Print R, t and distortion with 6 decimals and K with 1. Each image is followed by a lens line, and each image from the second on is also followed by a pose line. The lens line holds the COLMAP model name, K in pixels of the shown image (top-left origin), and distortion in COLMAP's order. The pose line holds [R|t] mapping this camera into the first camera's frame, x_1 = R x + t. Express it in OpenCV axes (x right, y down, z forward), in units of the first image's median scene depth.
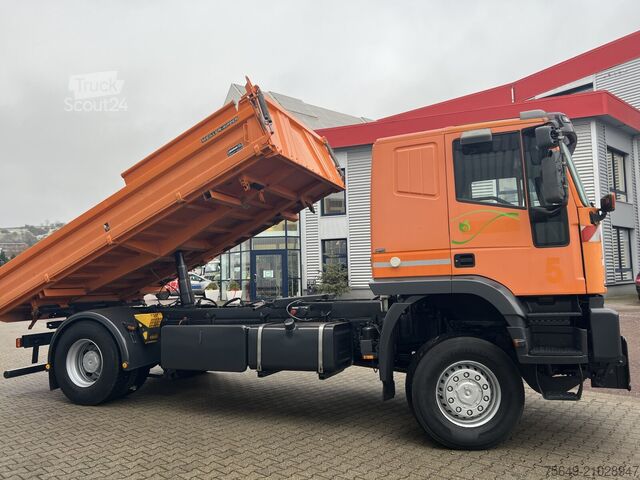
lens RADIAL K [[501.7, 0, 320.0], [0, 501.7, 240.0], [0, 0, 1]] dist [0.029651, -0.000767]
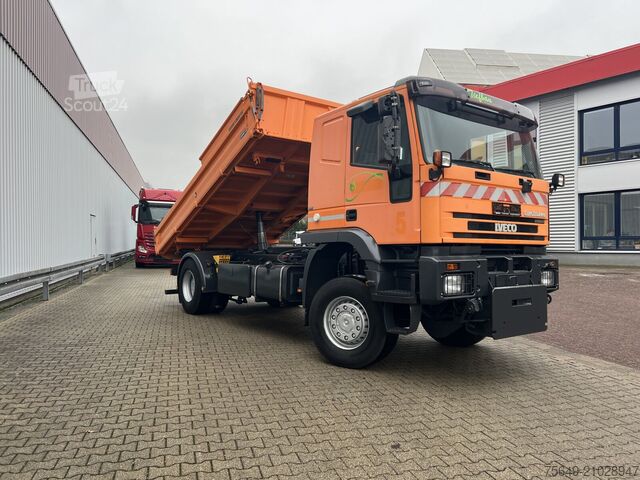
lens RADIAL K [[485.3, 0, 320.0], [0, 485.3, 240.0], [0, 0, 1]] dist [0.017149, 0.002942]
pose [[0.860480, 0.011976, -0.509343, 0.803793], [0.031109, 0.996623, 0.075990, 0.009204], [0.508533, -0.081233, 0.857202, -0.035983]]
